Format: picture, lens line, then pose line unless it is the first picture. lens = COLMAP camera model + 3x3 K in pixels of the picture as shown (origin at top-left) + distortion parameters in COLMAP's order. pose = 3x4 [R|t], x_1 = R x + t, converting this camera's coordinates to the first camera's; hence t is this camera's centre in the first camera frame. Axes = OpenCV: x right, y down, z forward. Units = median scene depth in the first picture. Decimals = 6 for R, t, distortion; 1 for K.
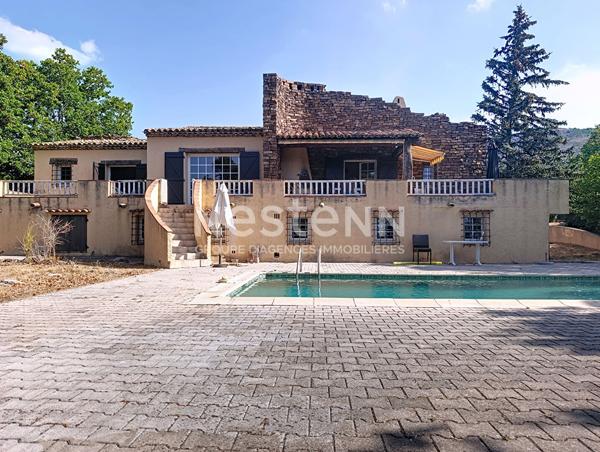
lens RADIAL K [[416.5, 0, 298.4], [0, 416.5, 230.4], [0, 0, 1]] dist [0.009541, -0.024754]
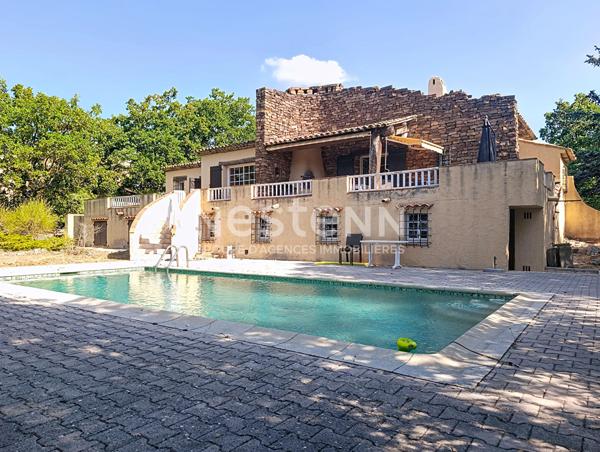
lens RADIAL K [[416.5, 0, 302.2], [0, 416.5, 226.4], [0, 0, 1]] dist [0.009541, -0.024754]
pose [[0.835203, -0.012529, -0.549799, 0.644986], [0.011058, 0.999921, -0.005989, -0.001762], [0.549831, -0.001078, 0.835275, 0.138812]]
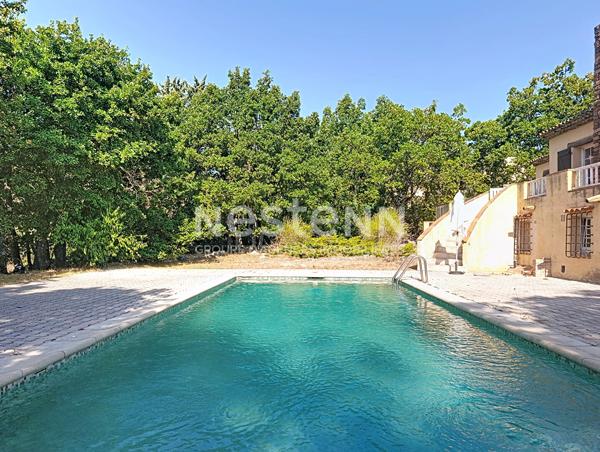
lens RADIAL K [[445.9, 0, 299.8], [0, 445.9, 228.2], [0, 0, 1]] dist [-0.003273, 0.000593]
pose [[0.010566, -0.030949, -0.999465, 0.715727], [0.008144, 0.999490, -0.030863, 0.005424], [0.999911, -0.007814, 0.010812, 0.474439]]
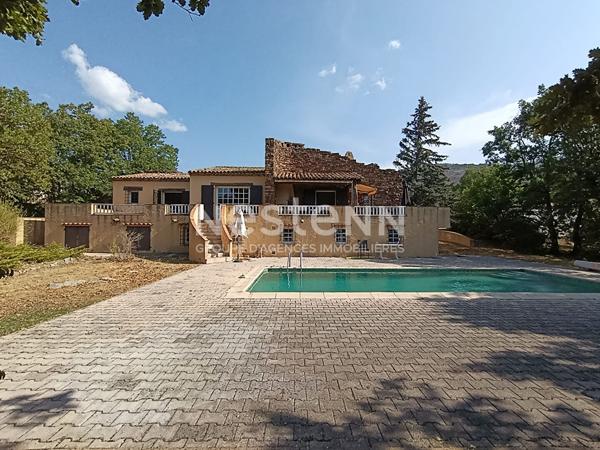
lens RADIAL K [[268.7, 0, 302.1], [0, 268.7, 222.5], [0, 0, 1]] dist [0.000627, 0.000200]
pose [[0.997920, 0.005564, 0.064226, -0.009271], [-0.004553, 0.999864, -0.015880, -0.037305], [-0.064306, 0.015555, 0.997809, -0.031739]]
